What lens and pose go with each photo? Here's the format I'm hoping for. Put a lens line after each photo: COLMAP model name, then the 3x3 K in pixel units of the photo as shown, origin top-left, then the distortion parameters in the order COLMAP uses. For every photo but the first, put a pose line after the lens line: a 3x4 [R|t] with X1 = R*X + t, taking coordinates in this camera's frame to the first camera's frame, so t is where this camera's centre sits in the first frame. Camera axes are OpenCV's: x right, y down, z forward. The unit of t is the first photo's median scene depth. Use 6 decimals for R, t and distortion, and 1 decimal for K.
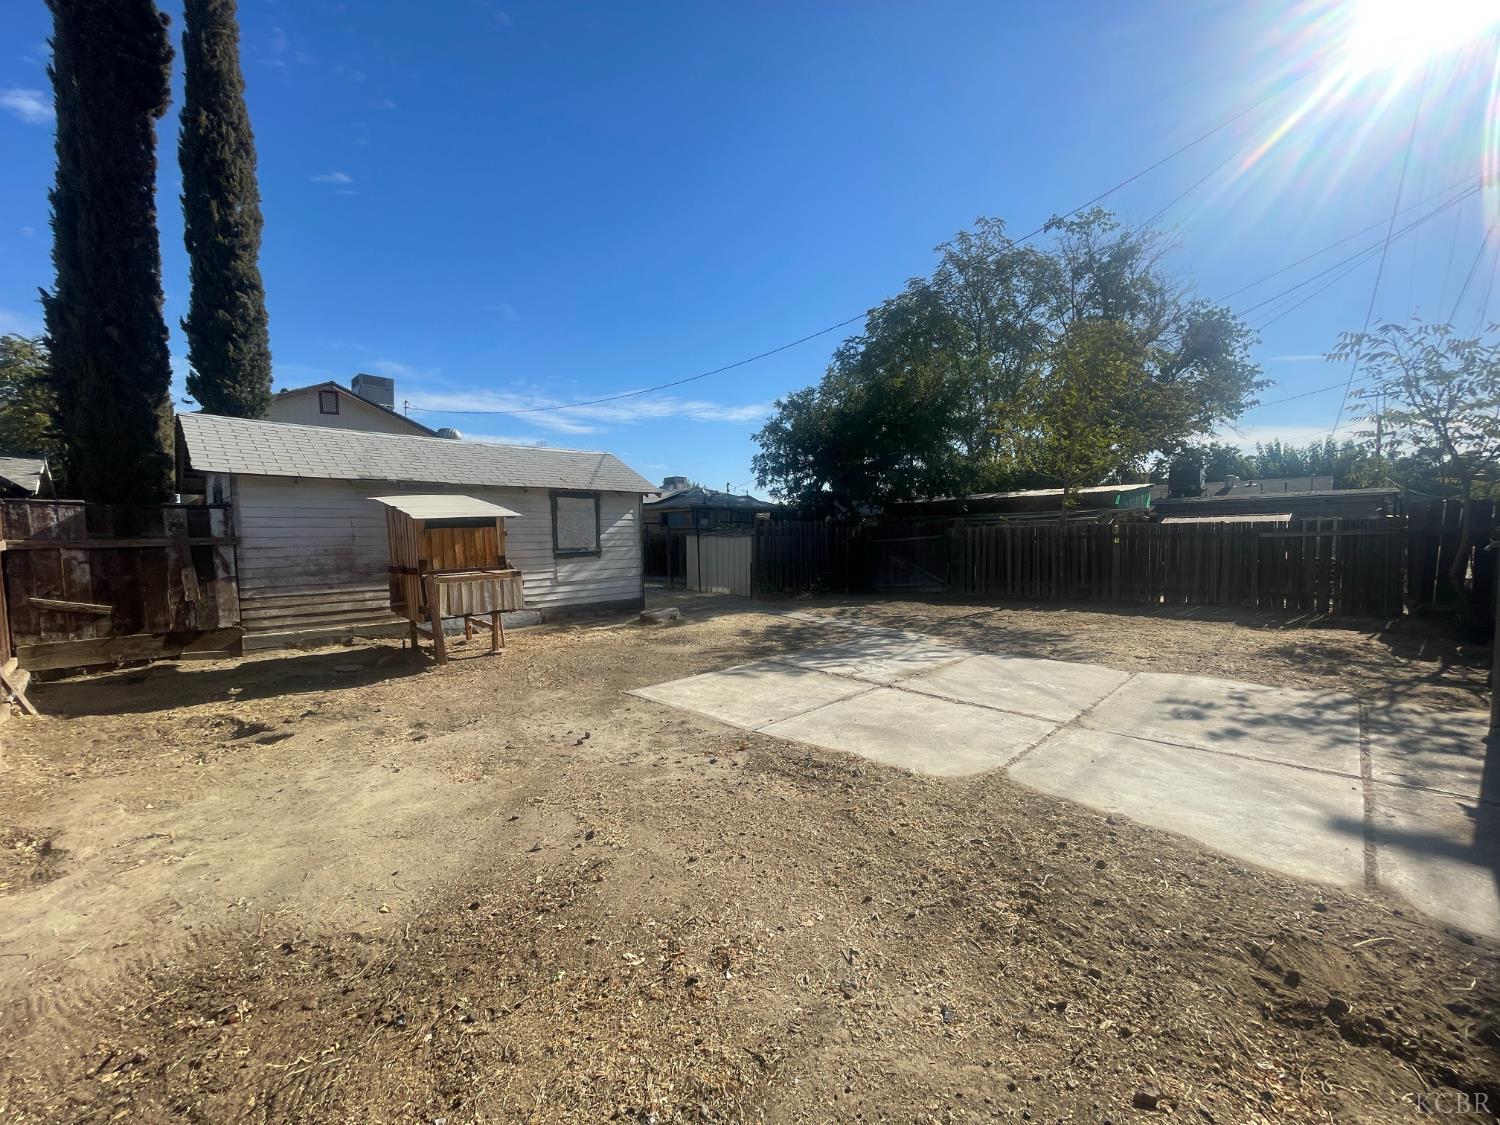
lens RADIAL K [[605.2, 0, 751.7], [0, 605.2, 558.6], [0, 0, 1]] dist [-0.005163, 0.002081]
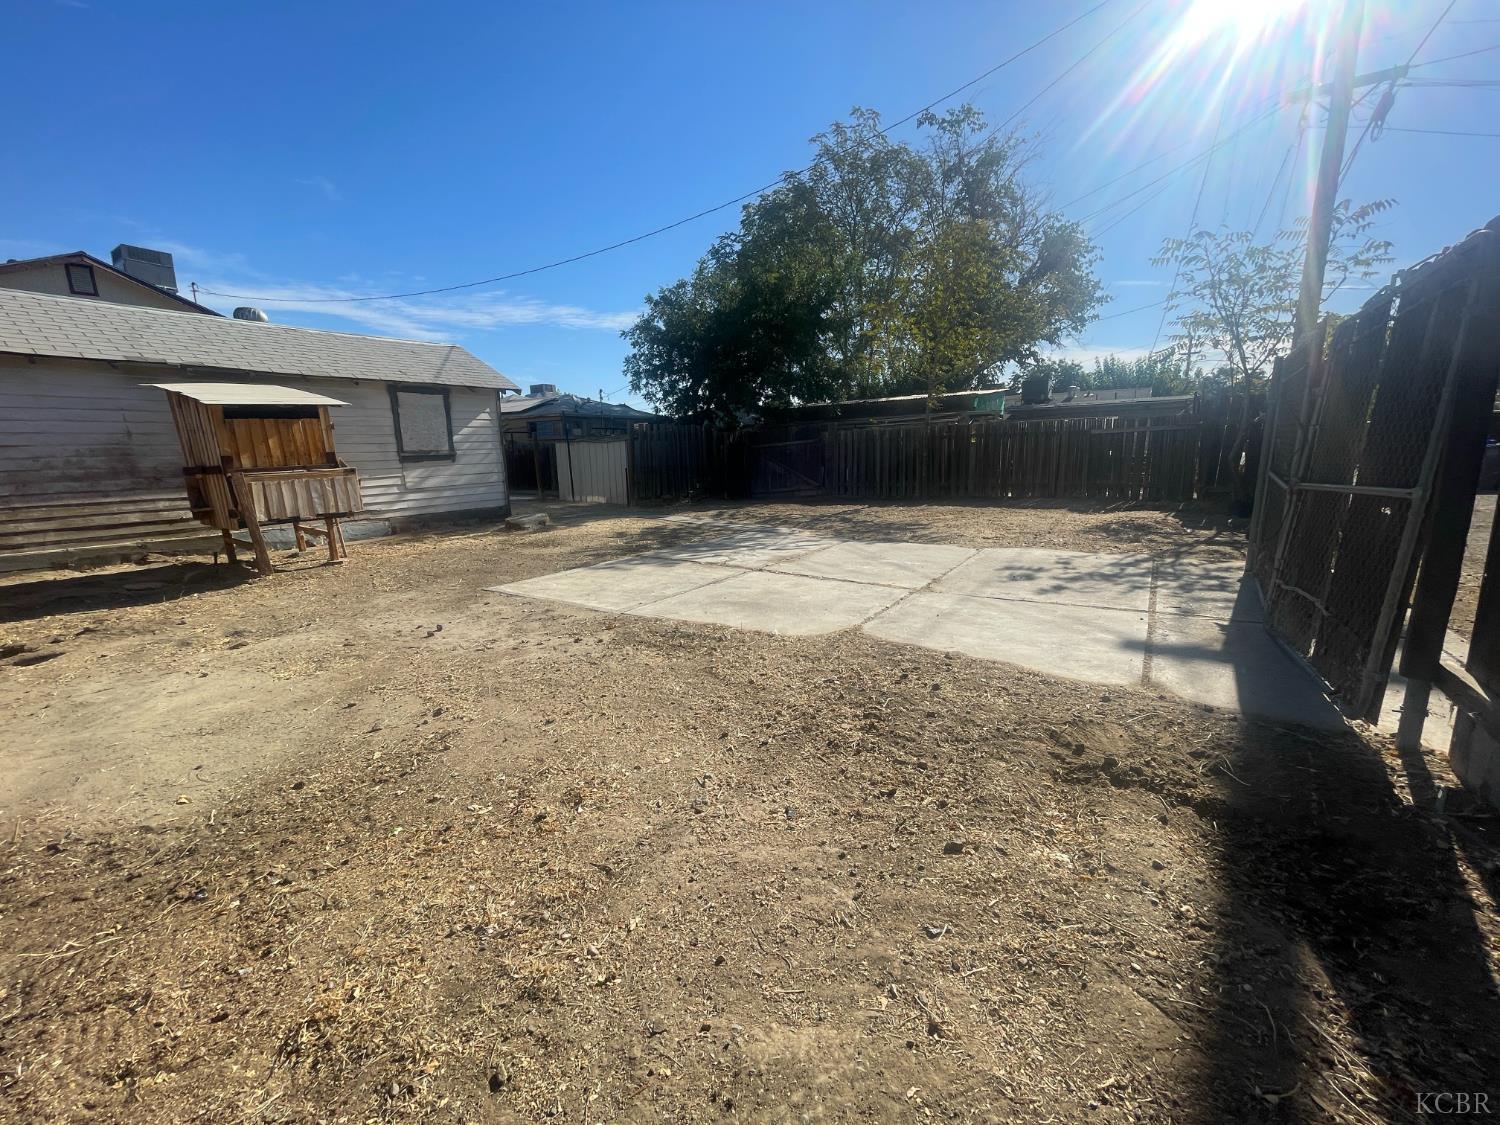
lens RADIAL K [[605.2, 0, 753.7], [0, 605.2, 560.1], [0, 0, 1]] dist [-0.005163, 0.002081]
pose [[0.981462, -0.043770, 0.186593, 0.025040], [0.018591, 0.990725, 0.134608, 0.052589], [-0.190753, -0.128643, 0.973172, 0.010469]]
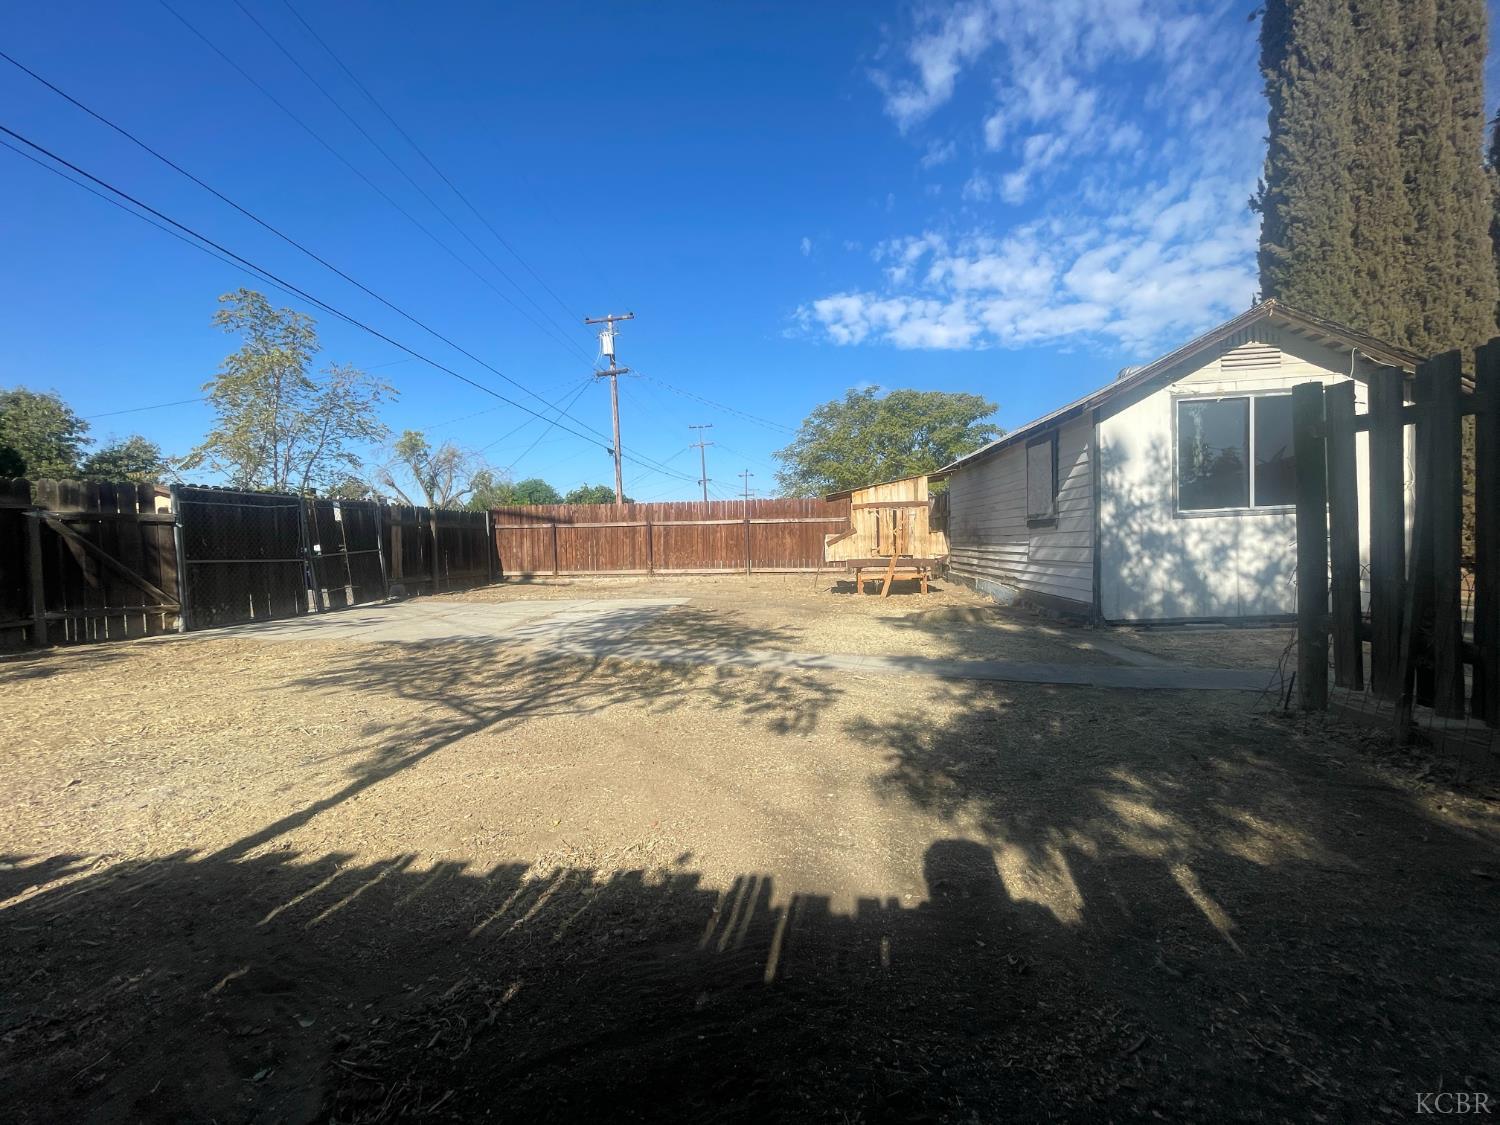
lens RADIAL K [[605.2, 0, 747.5], [0, 605.2, 556.0], [0, 0, 1]] dist [-0.005163, 0.002081]
pose [[-0.788764, 0.043472, -0.613157, 0.699176], [0.004263, 0.997859, 0.065263, -0.026163], [0.614681, 0.048864, -0.787261, 2.195088]]
